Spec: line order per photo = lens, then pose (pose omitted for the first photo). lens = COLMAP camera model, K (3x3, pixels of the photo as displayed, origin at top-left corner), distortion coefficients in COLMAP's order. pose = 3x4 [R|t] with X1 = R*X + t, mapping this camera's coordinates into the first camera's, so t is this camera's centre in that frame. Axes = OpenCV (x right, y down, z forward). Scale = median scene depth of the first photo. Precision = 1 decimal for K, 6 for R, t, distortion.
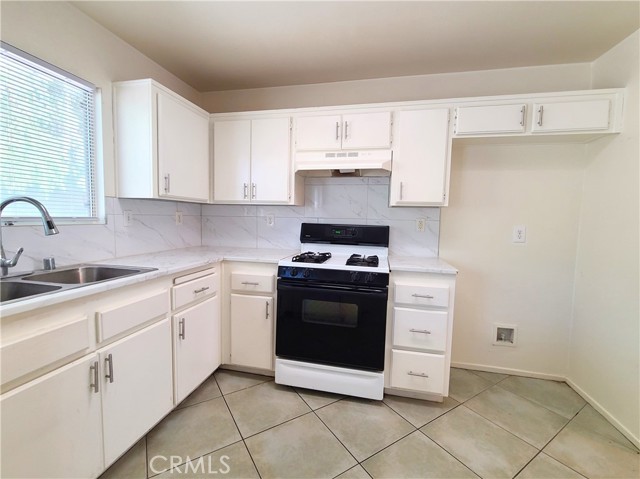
lens RADIAL K [[279.3, 0, 323.0], [0, 279.3, 238.2], [0, 0, 1]] dist [-0.000144, 0.000043]
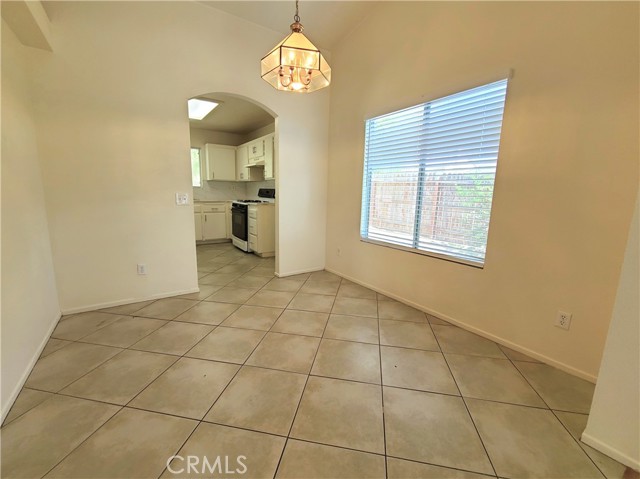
lens RADIAL K [[268.0, 0, 319.6], [0, 268.0, 237.9], [0, 0, 1]] dist [-0.000763, -0.000470]
pose [[0.731304, 0.108121, -0.673427, 2.183435], [-0.056292, 0.993555, 0.098389, 0.126410], [0.679724, -0.034044, 0.732677, -0.384180]]
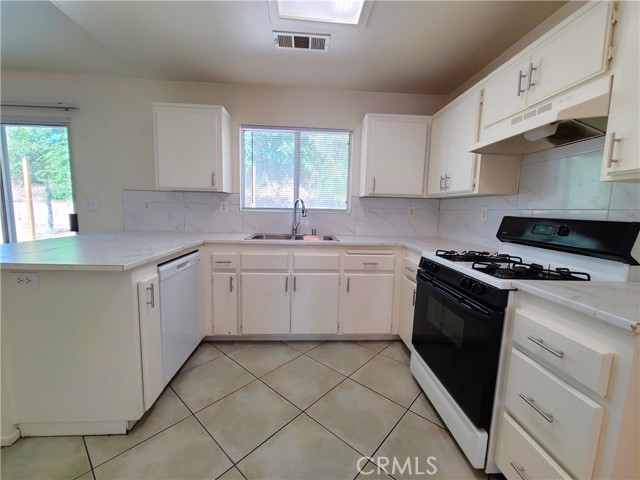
lens RADIAL K [[268.0, 0, 319.6], [0, 268.0, 238.4], [0, 0, 1]] dist [-0.000763, -0.000470]
pose [[0.265421, 0.086886, -0.960210, 0.599730], [-0.089931, 0.993820, 0.065069, 0.006279], [0.959929, 0.069082, 0.271595, 0.357022]]
